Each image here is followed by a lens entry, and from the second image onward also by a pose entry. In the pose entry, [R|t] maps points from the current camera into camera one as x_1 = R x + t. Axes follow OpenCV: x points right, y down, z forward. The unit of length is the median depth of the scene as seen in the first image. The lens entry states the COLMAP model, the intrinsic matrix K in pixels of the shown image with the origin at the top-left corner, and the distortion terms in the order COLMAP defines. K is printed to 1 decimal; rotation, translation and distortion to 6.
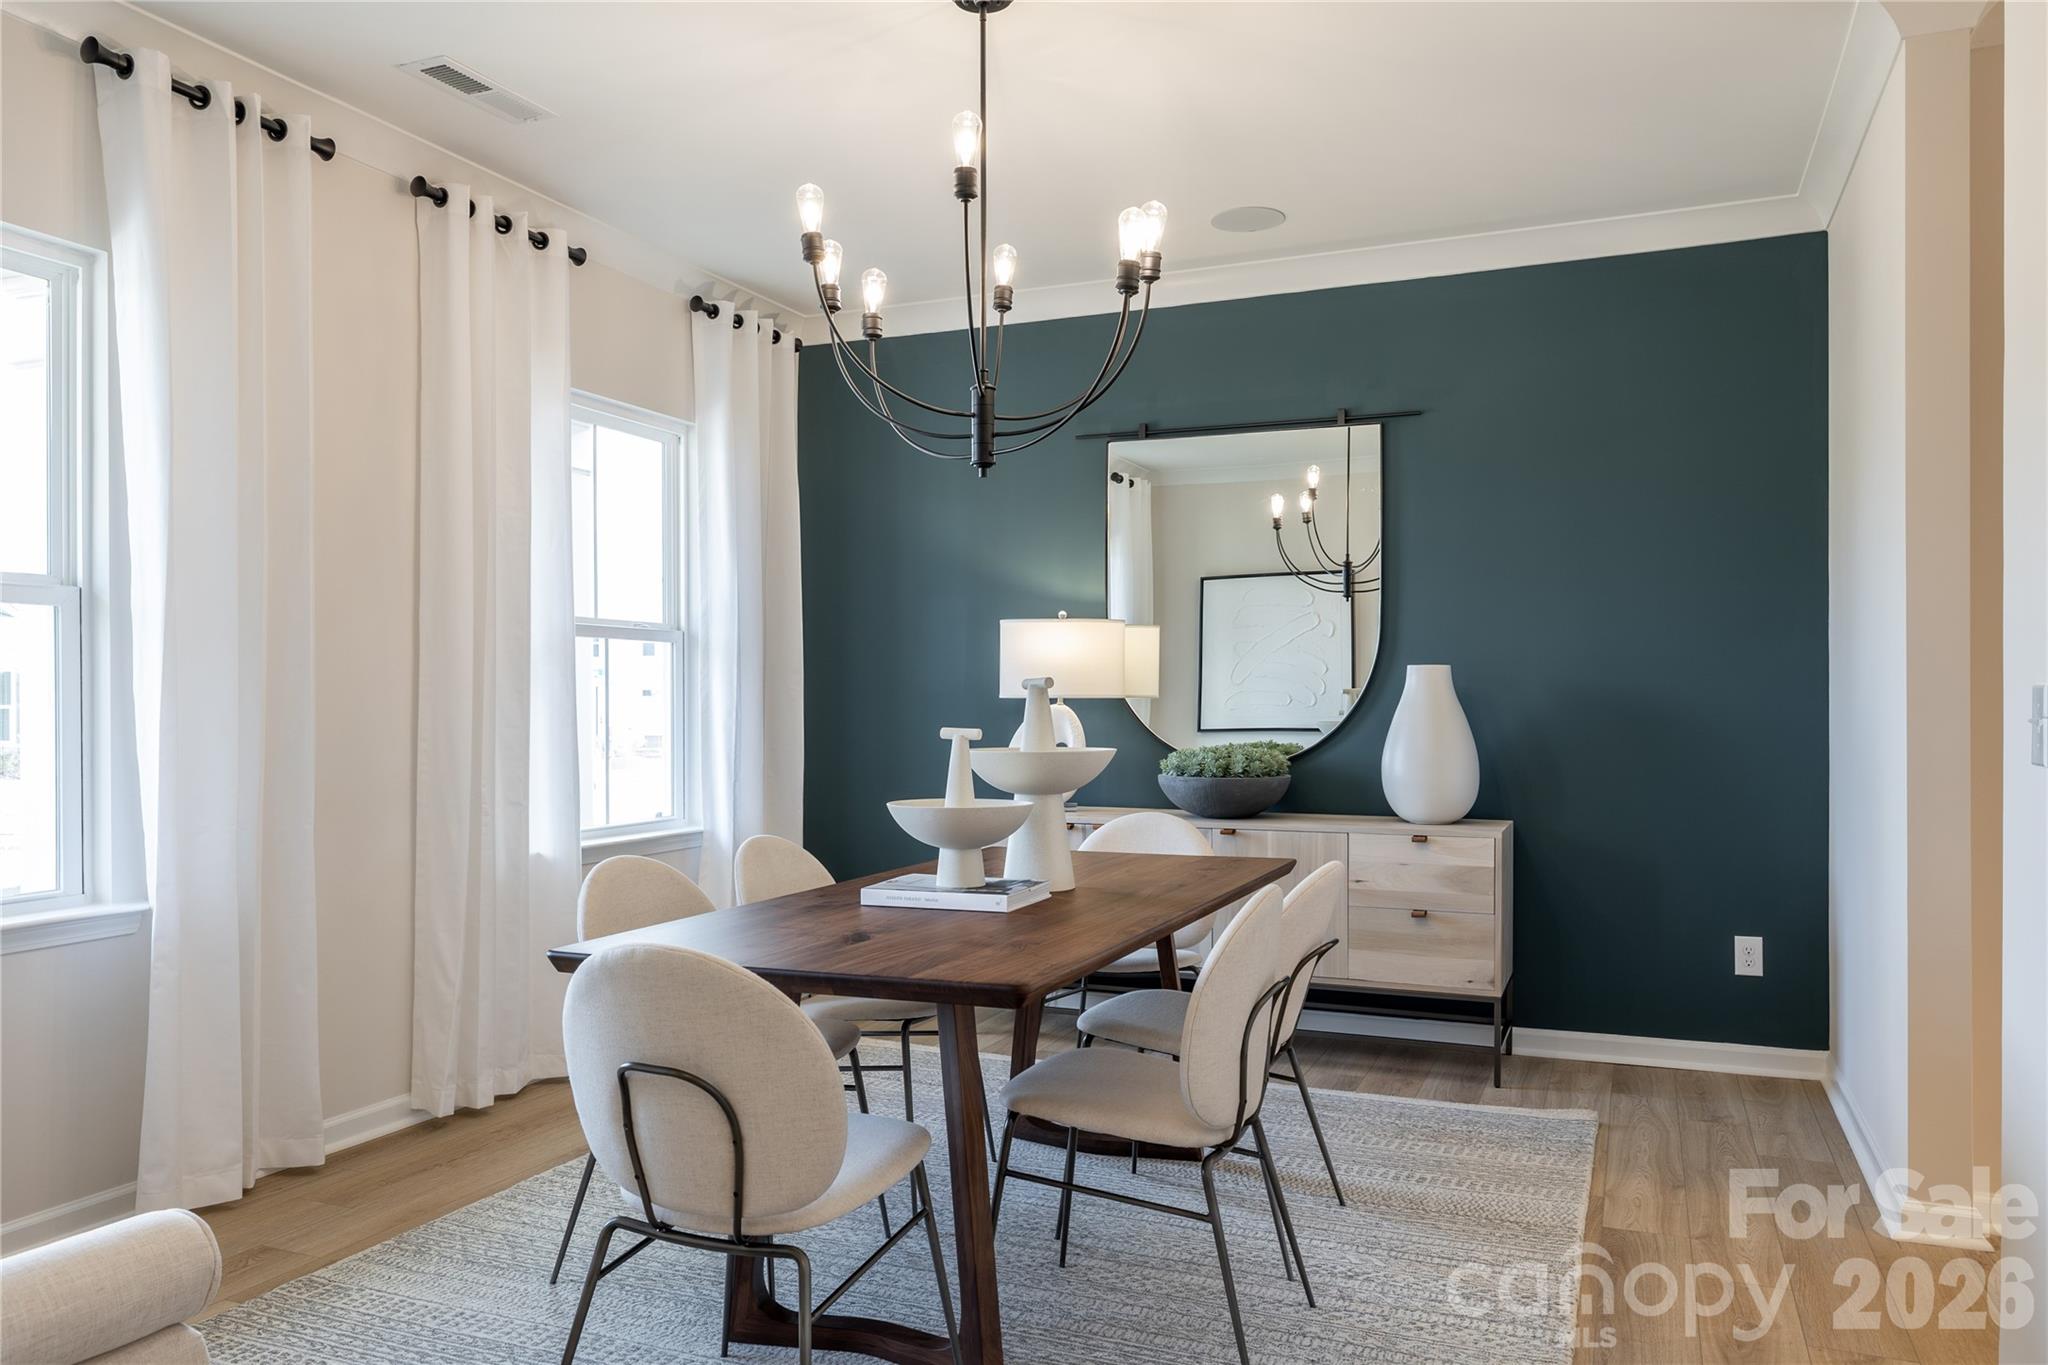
lens RADIAL K [[1459.5, 0, 1019.3], [0, 1459.5, 699.6], [0, 0, 1]] dist [-0.000808, 0.001191]
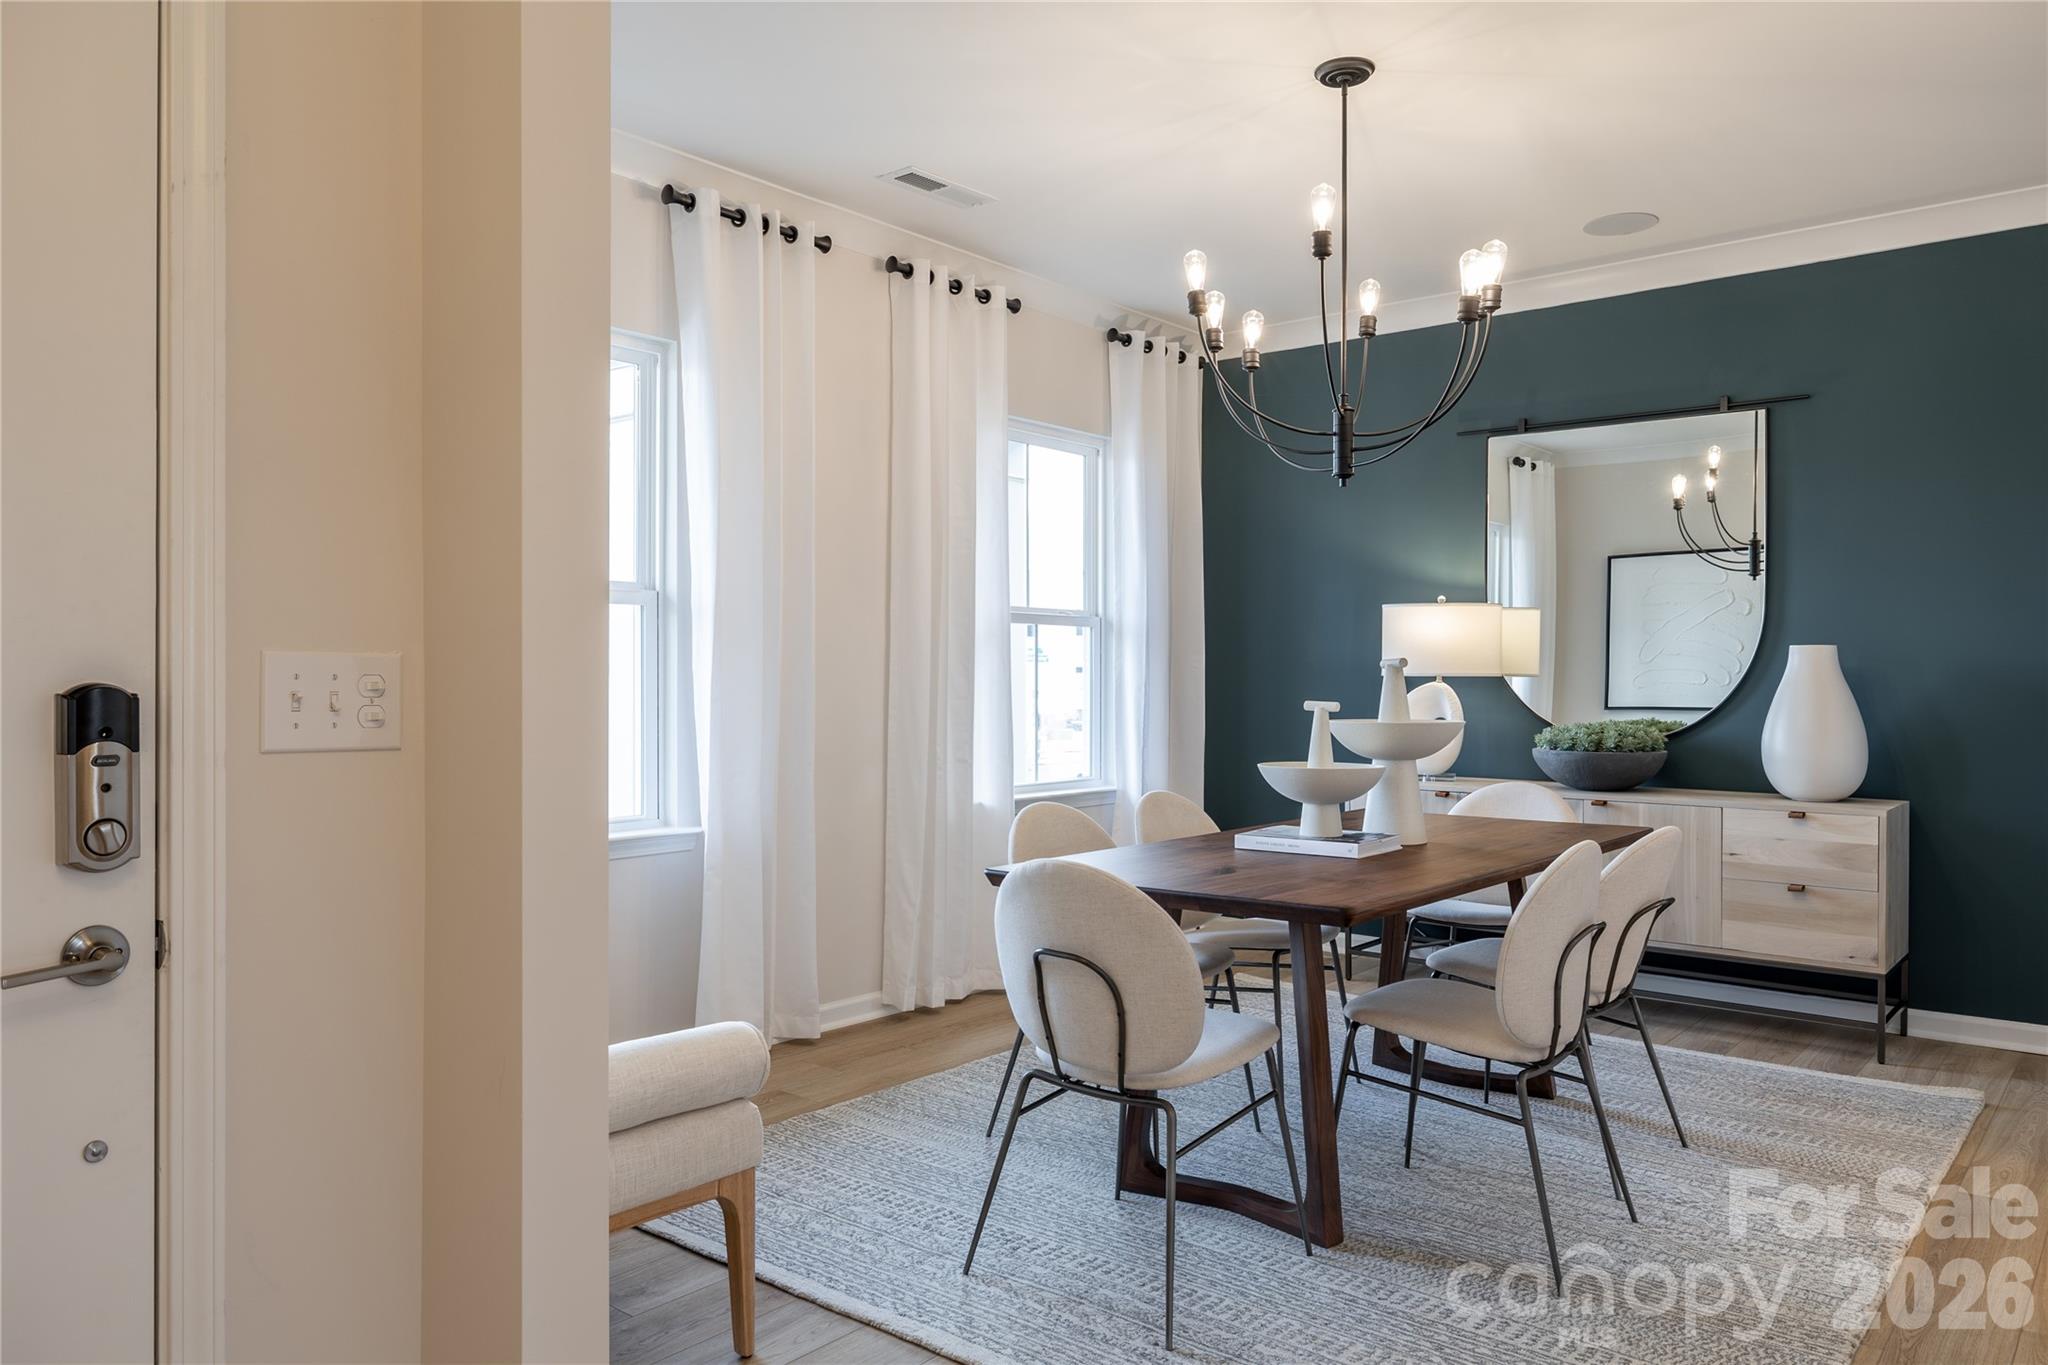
lens RADIAL K [[1455.2, 0, 1016.4], [0, 1455.2, 644.1], [0, 0, 1]] dist [-0.005076, 0.000179]
pose [[0.956306, -0.002594, -0.292358, 0.056867], [-0.003942, 0.999755, -0.021767, -0.000241], [0.292343, 0.021969, 0.956061, -0.161255]]
